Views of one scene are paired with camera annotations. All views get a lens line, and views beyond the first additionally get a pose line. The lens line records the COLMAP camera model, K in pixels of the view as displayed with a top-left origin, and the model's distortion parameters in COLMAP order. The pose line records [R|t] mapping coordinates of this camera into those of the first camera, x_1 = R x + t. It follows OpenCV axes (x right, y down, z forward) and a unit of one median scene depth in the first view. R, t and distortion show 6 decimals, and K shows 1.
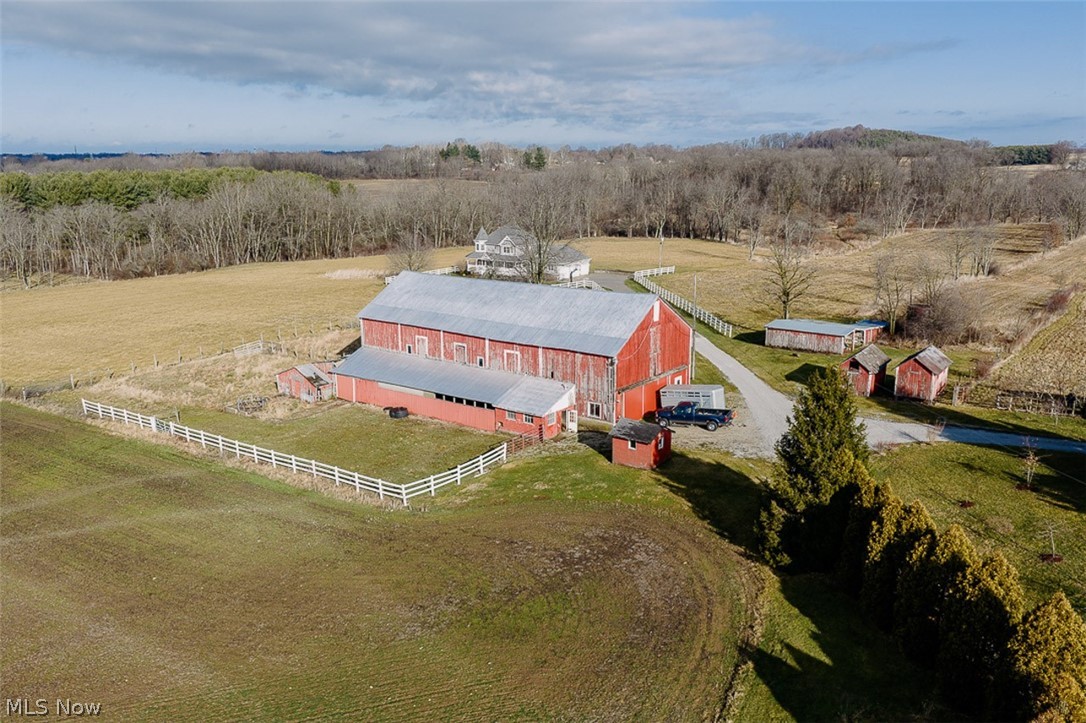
lens RADIAL K [[884.1, 0, 543.0], [0, 884.1, 361.5], [0, 0, 1]] dist [0.001225, -0.009042]
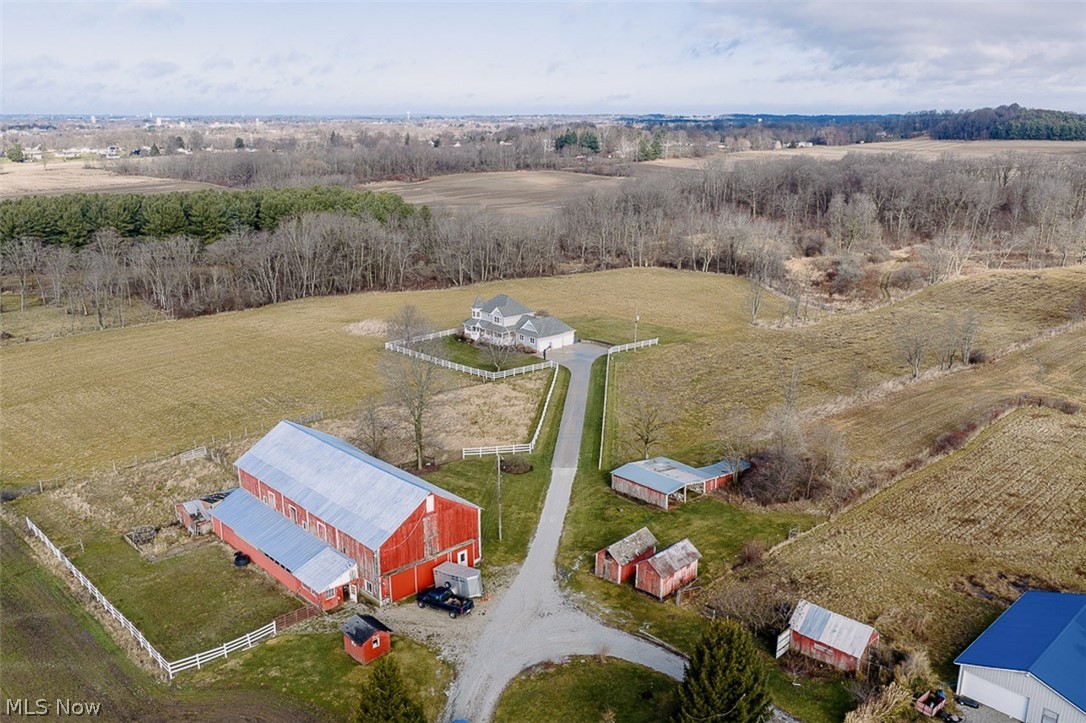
lens RADIAL K [[884.1, 0, 543.0], [0, 884.1, 361.5], [0, 0, 1]] dist [0.001225, -0.009042]
pose [[0.986958, 0.042853, -0.155171, 0.387080], [-0.036976, 0.998492, 0.040566, -0.256466], [0.156676, -0.034299, 0.987054, -0.113856]]
